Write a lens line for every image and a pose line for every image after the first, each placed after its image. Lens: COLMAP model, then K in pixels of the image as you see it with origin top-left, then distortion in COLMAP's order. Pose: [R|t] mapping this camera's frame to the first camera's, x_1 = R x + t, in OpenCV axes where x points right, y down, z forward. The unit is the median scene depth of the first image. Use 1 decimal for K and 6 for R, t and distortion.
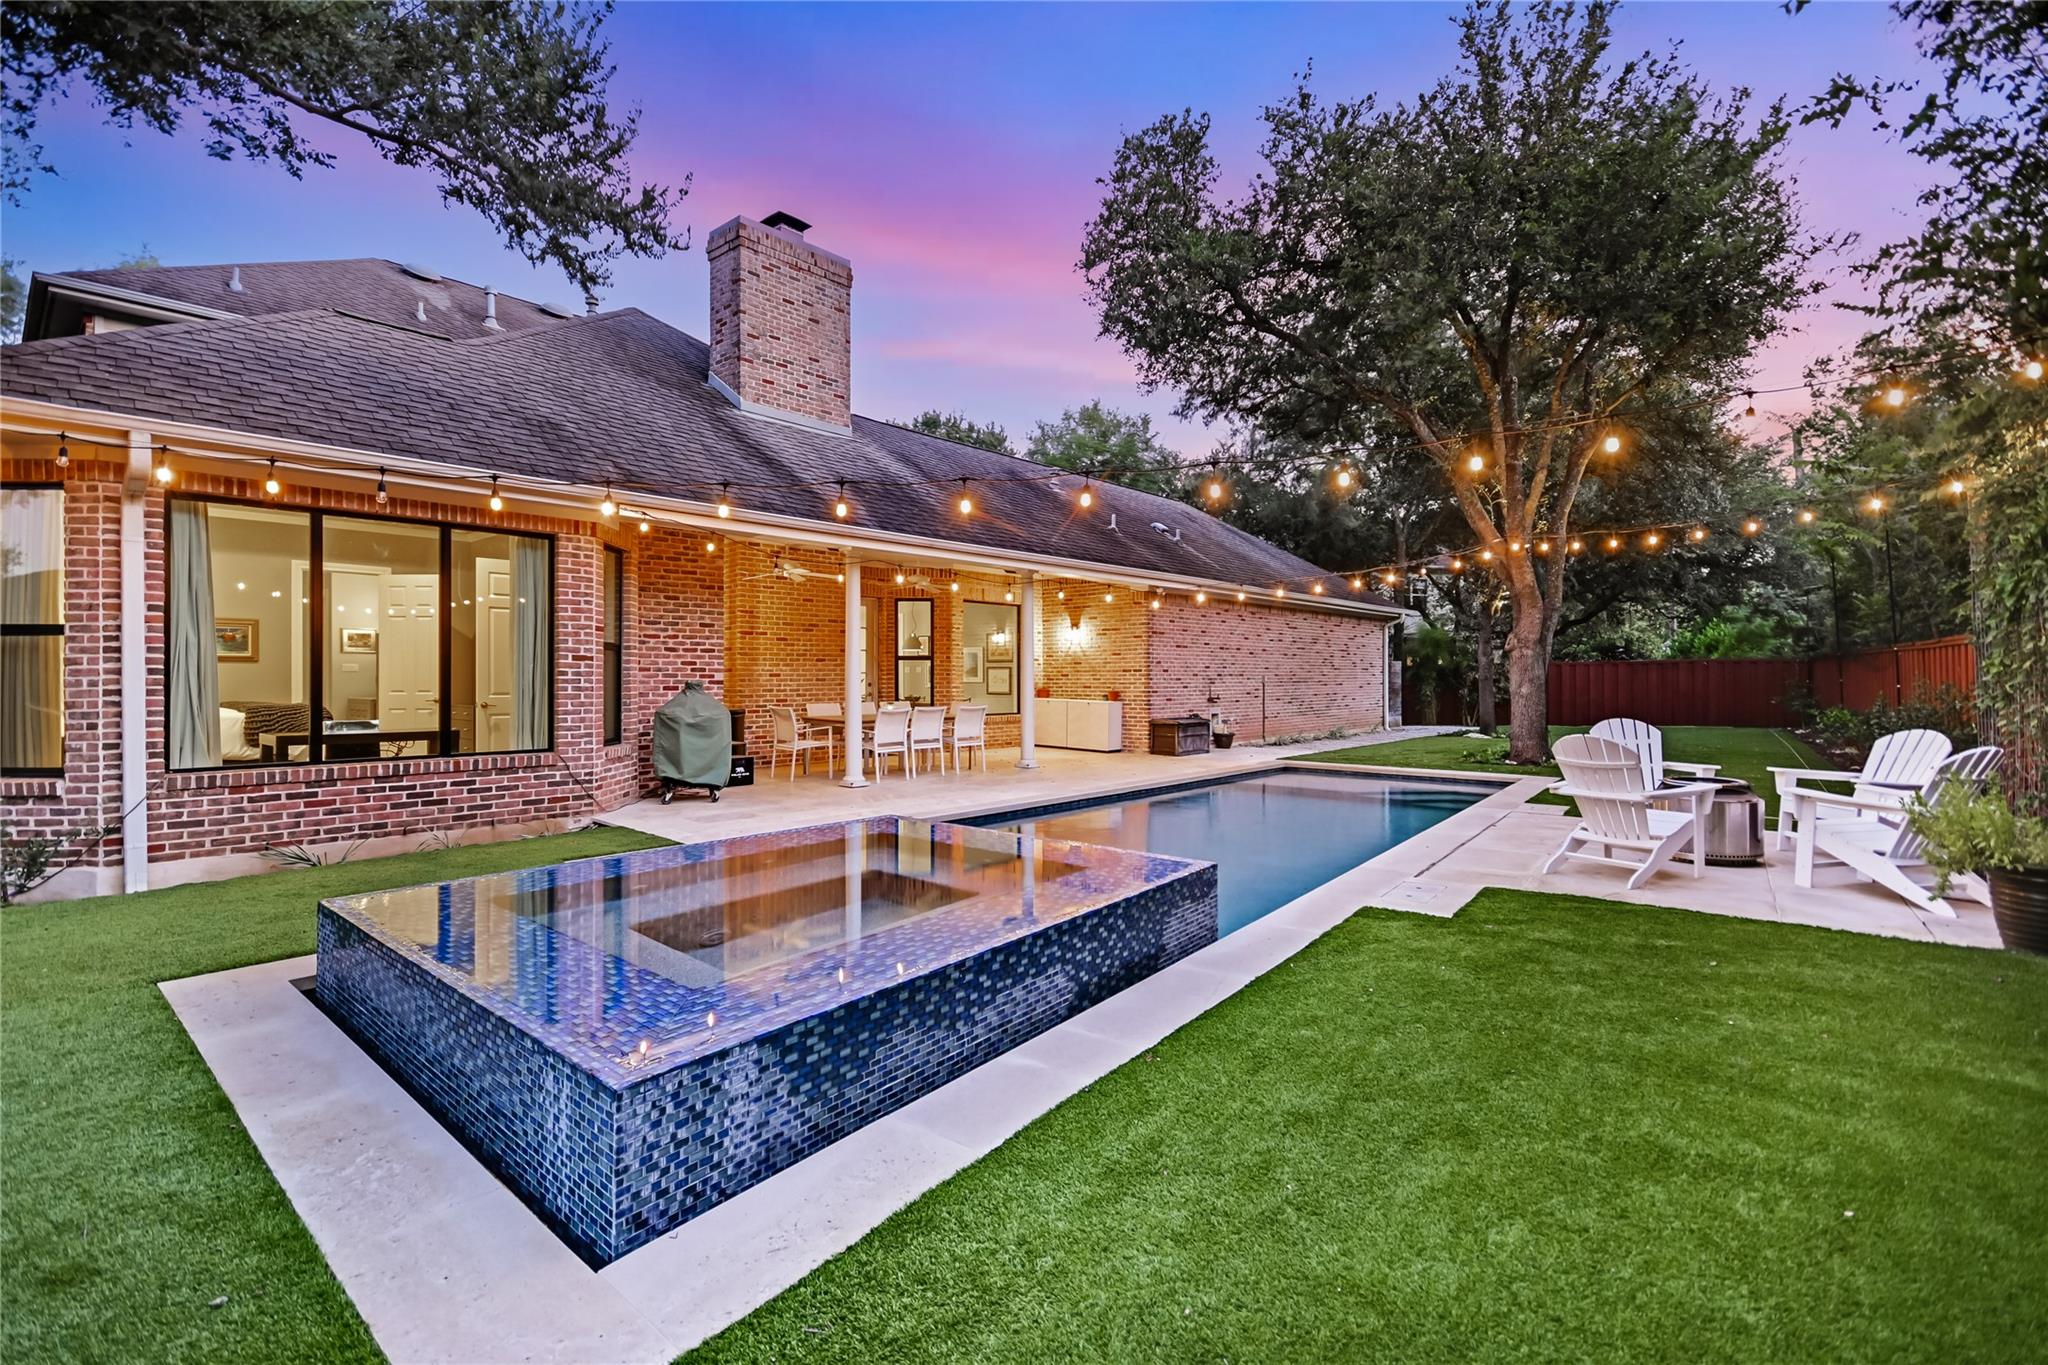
lens RADIAL K [[919.4, 0, 1024.7], [0, 919.4, 683.5], [0, 0, 1]] dist [-0.000491, -0.000028]
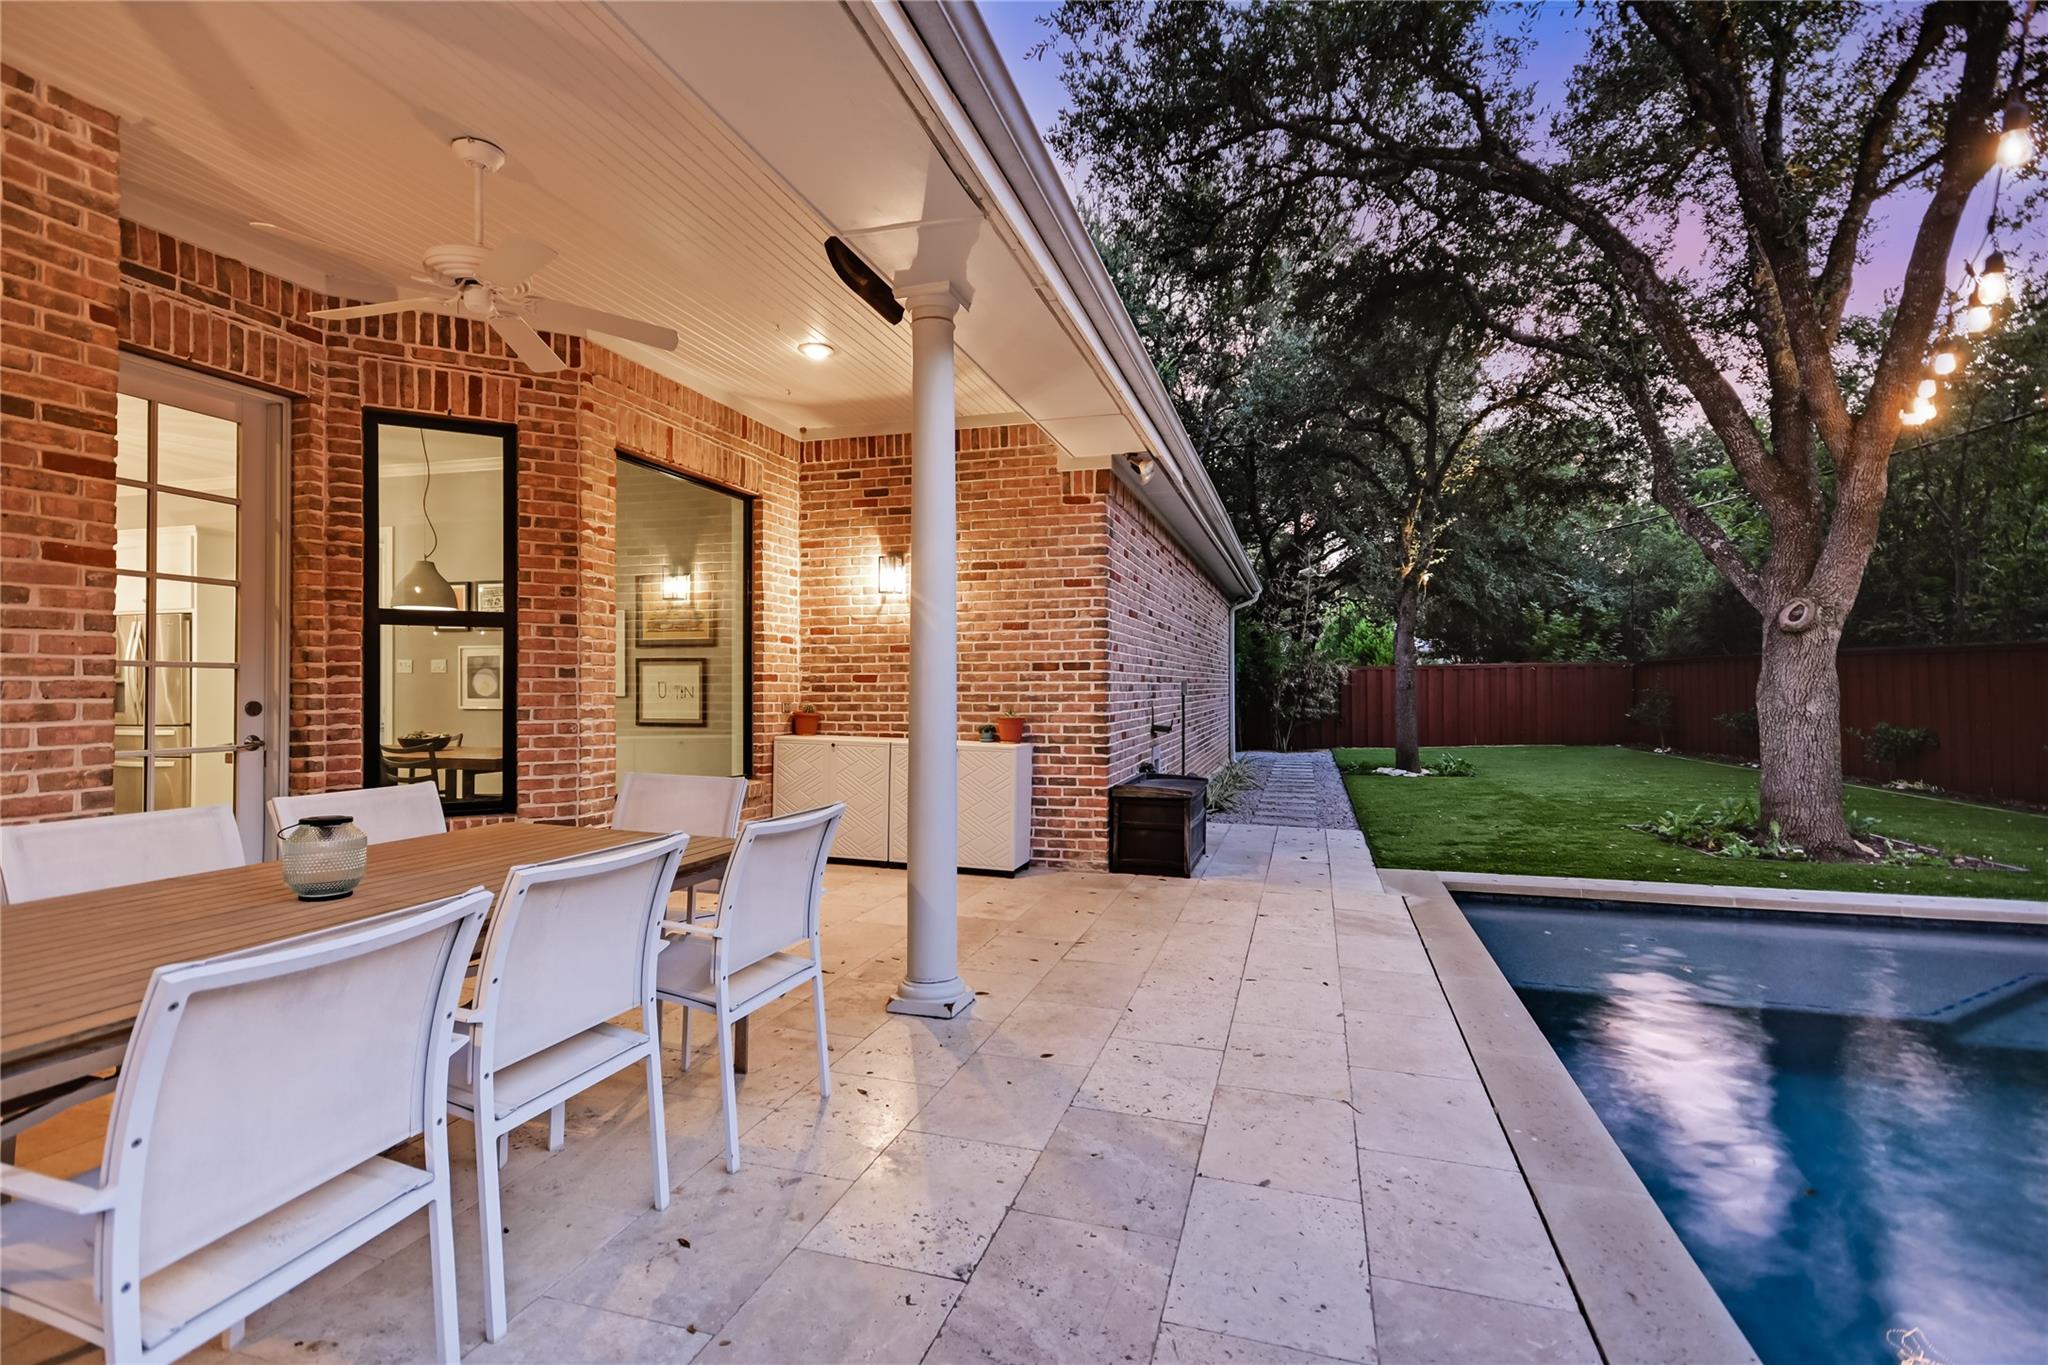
lens RADIAL K [[995.1, 0, 1019.7], [0, 995.1, 684.8], [0, 0, 1]] dist [0.003133, 0.000679]
pose [[0.907808, -0.000470, 0.419385, -0.082990], [0.004586, 0.999951, -0.008807, -0.002217], [-0.419360, 0.009918, 0.907766, 0.606991]]
